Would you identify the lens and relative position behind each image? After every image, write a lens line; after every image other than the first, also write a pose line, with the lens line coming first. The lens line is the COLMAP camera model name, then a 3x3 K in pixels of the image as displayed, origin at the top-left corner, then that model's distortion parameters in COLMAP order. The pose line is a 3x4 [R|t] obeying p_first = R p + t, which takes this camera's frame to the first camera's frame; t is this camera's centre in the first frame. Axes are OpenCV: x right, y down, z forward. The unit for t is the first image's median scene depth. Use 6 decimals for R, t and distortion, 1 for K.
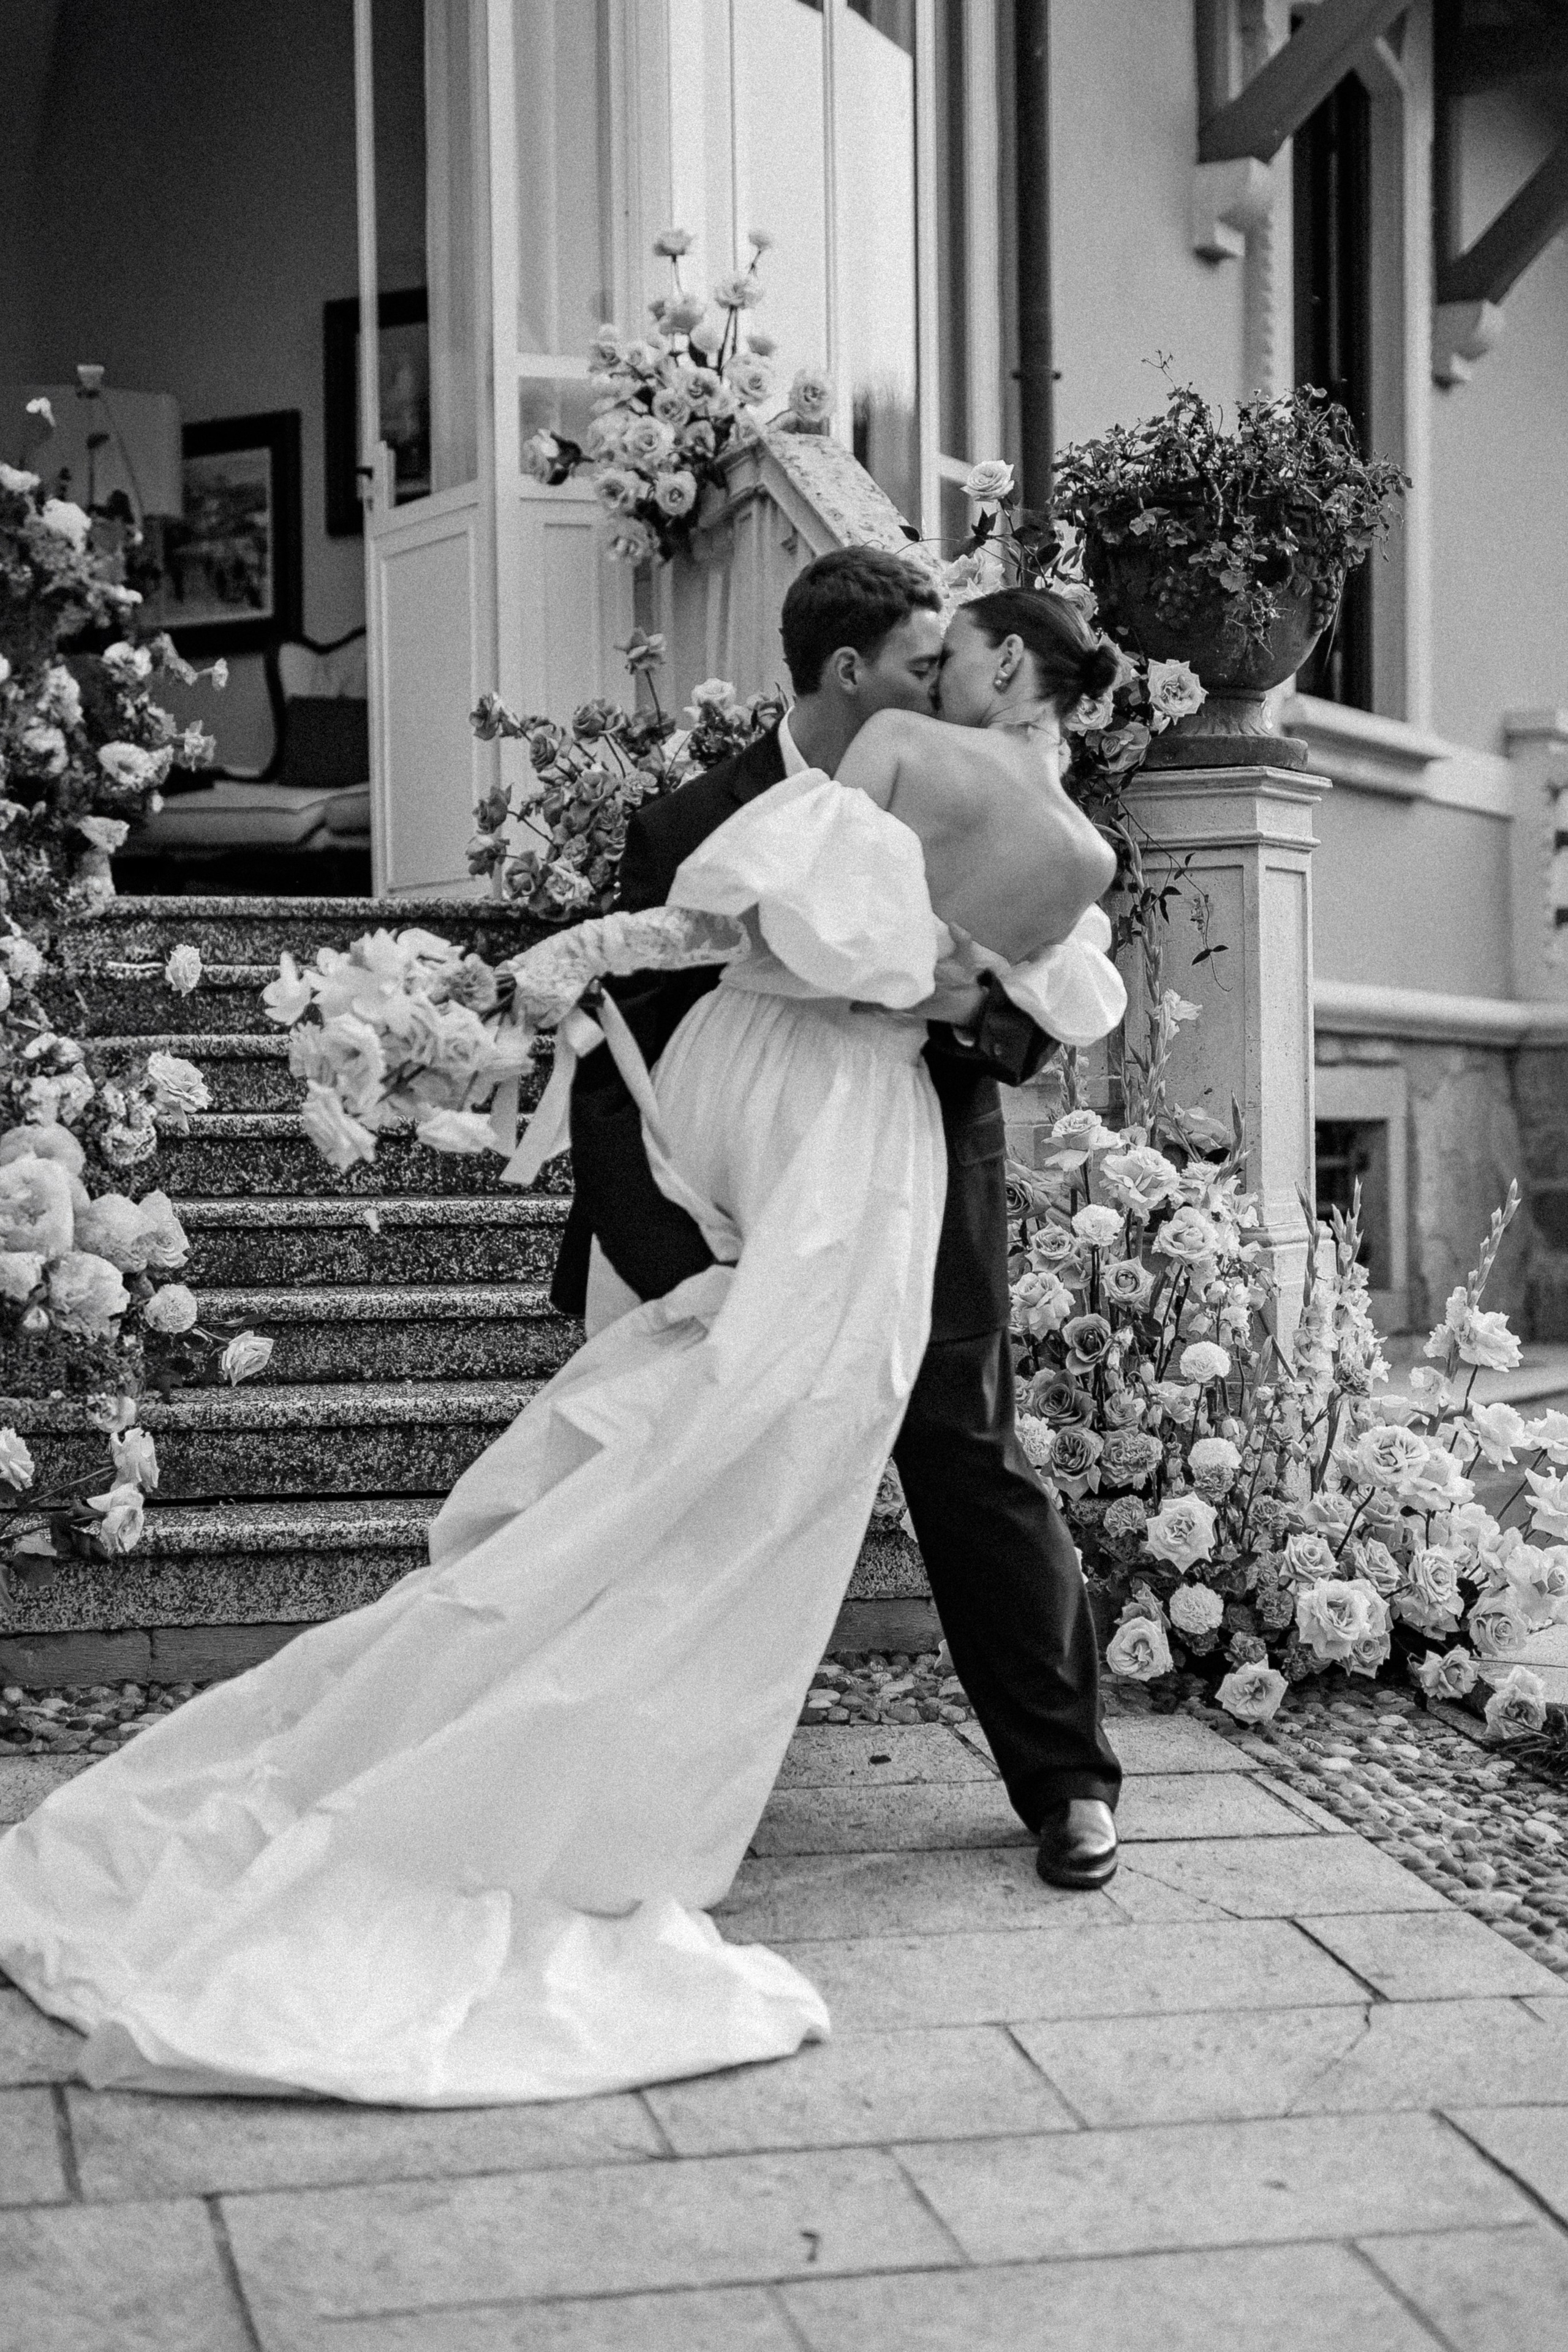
lens RADIAL K [[3672.0, 0, 818.5], [0, 3672.0, 1173.7], [0, 0, 1]] dist [0.002785, 0.152949]
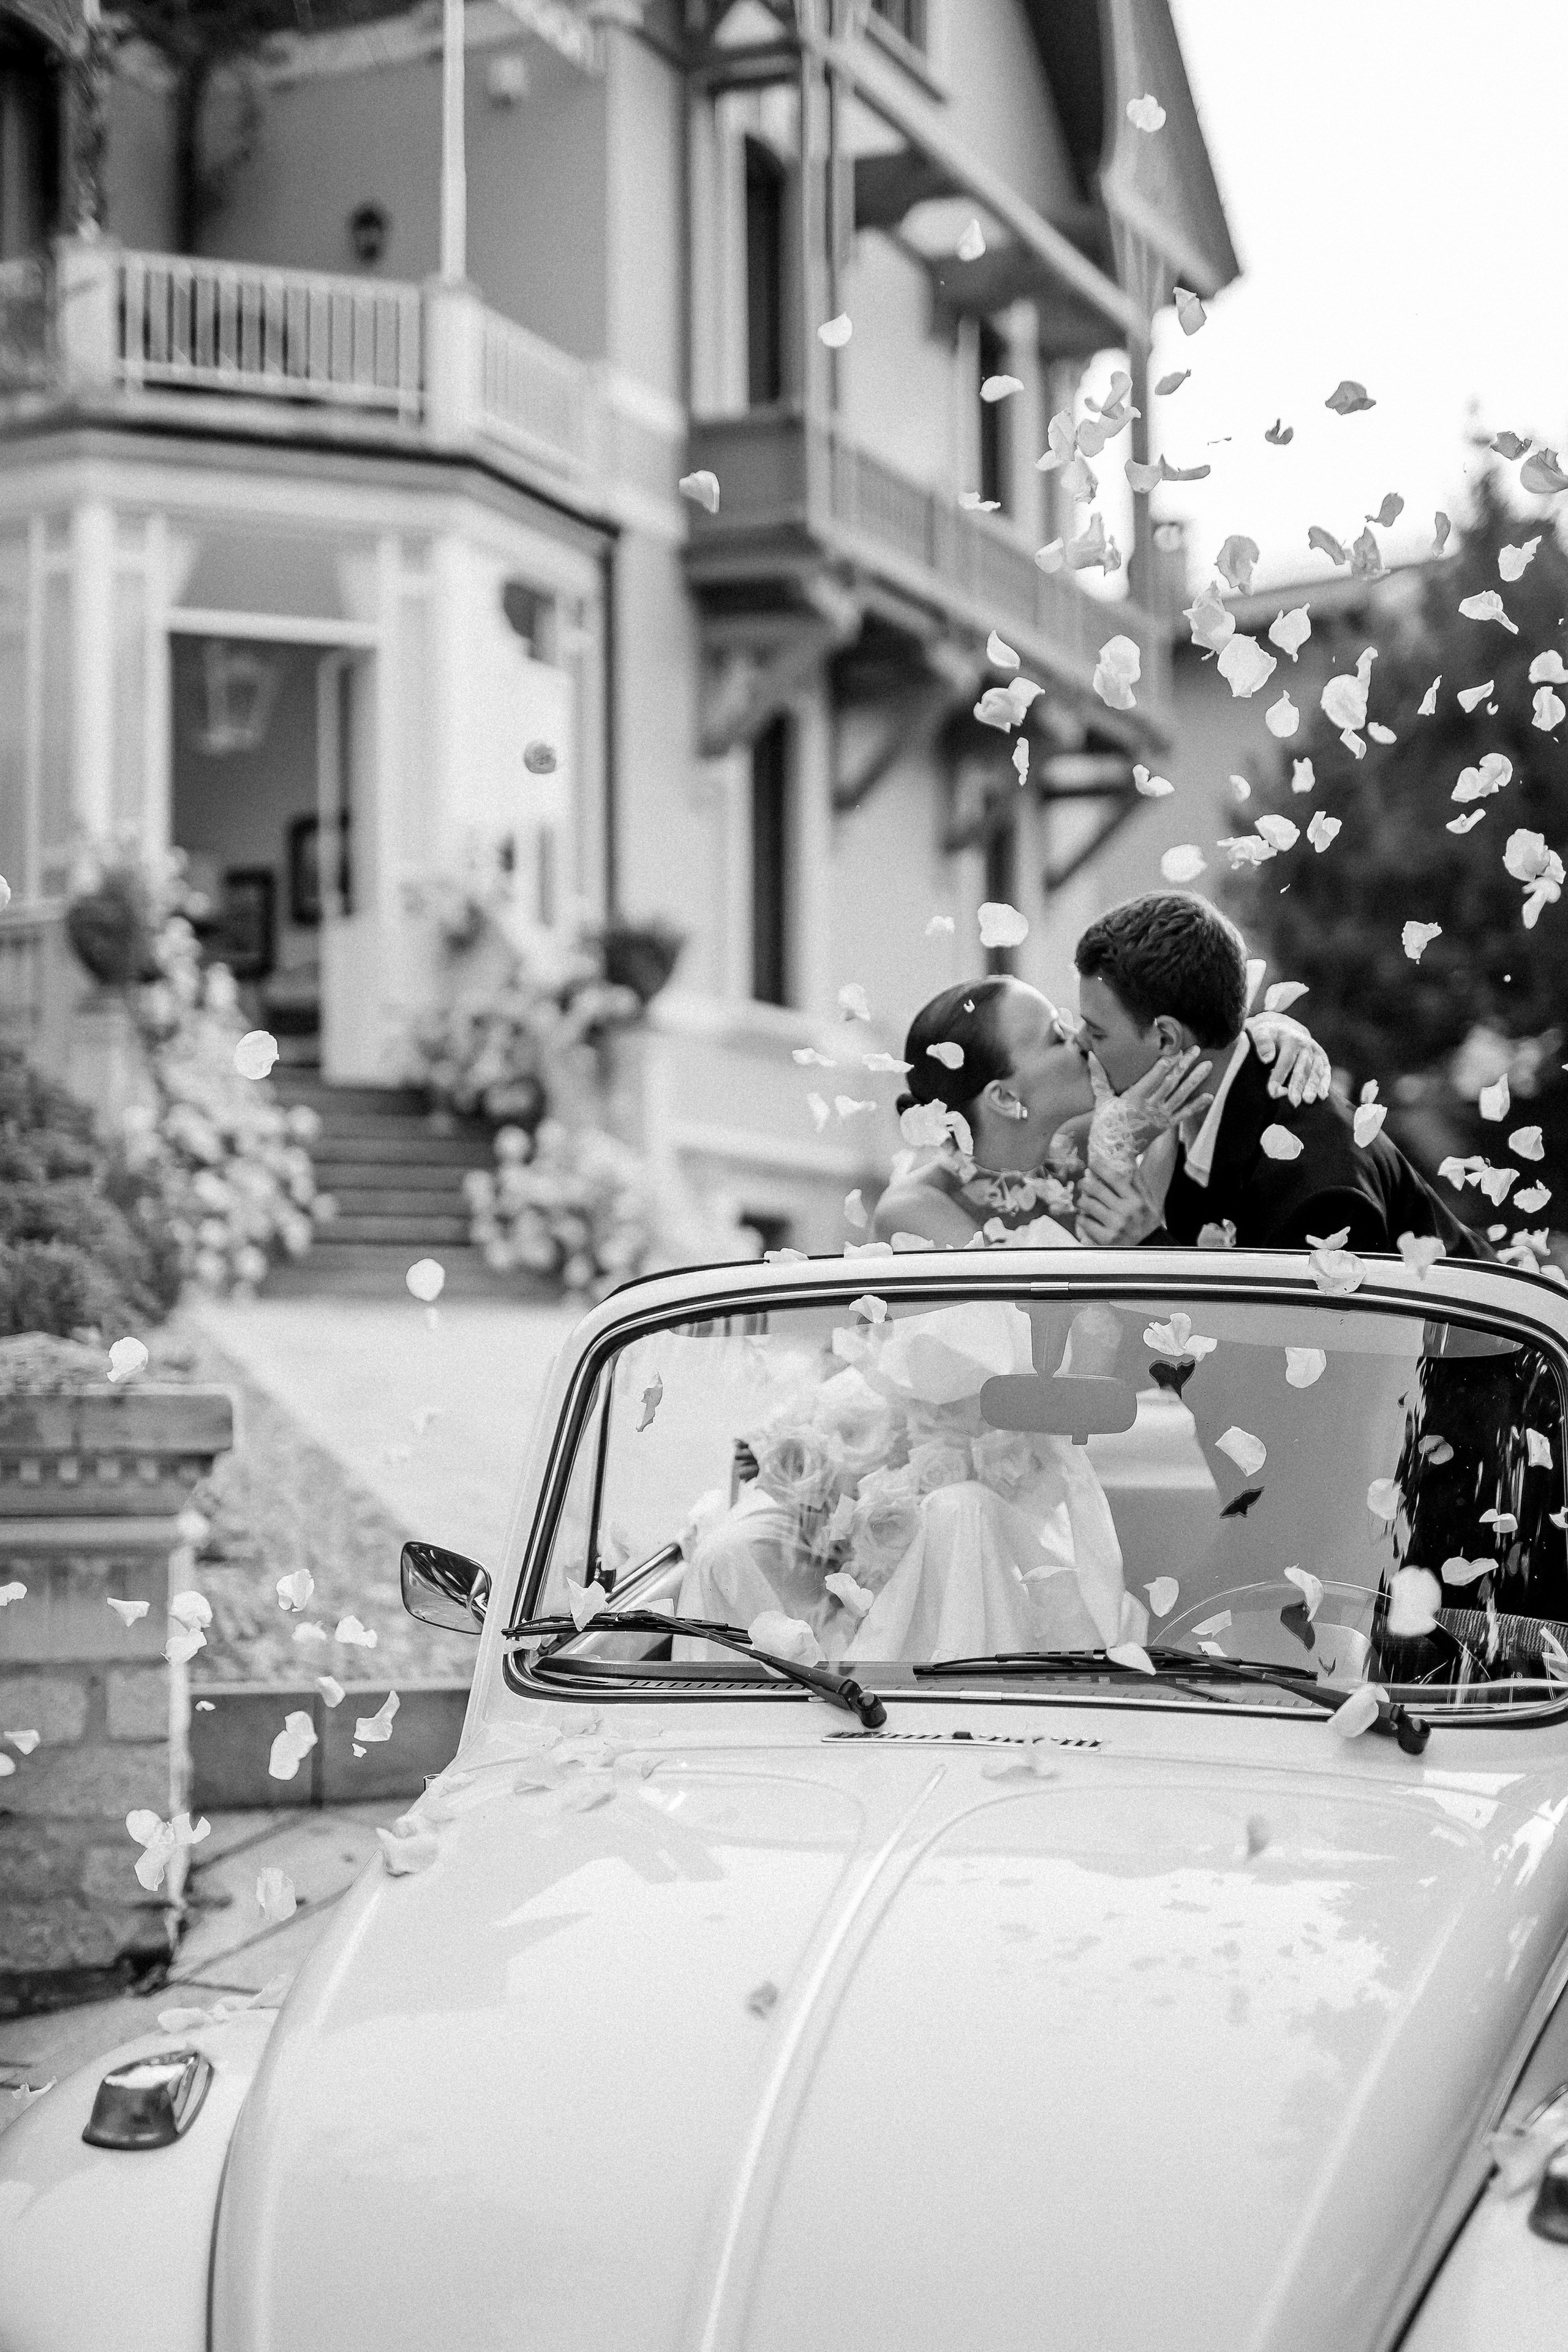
lens RADIAL K [[3327.5, 0, 784.0], [0, 3327.5, 1176.0], [0, 0, 1]] dist [0.018871, 0.062869]
pose [[0.997622, 0.007411, 0.068530, 0.029734], [-0.002009, 0.996907, -0.078561, 0.172032], [-0.068900, 0.078236, 0.994551, -1.313107]]
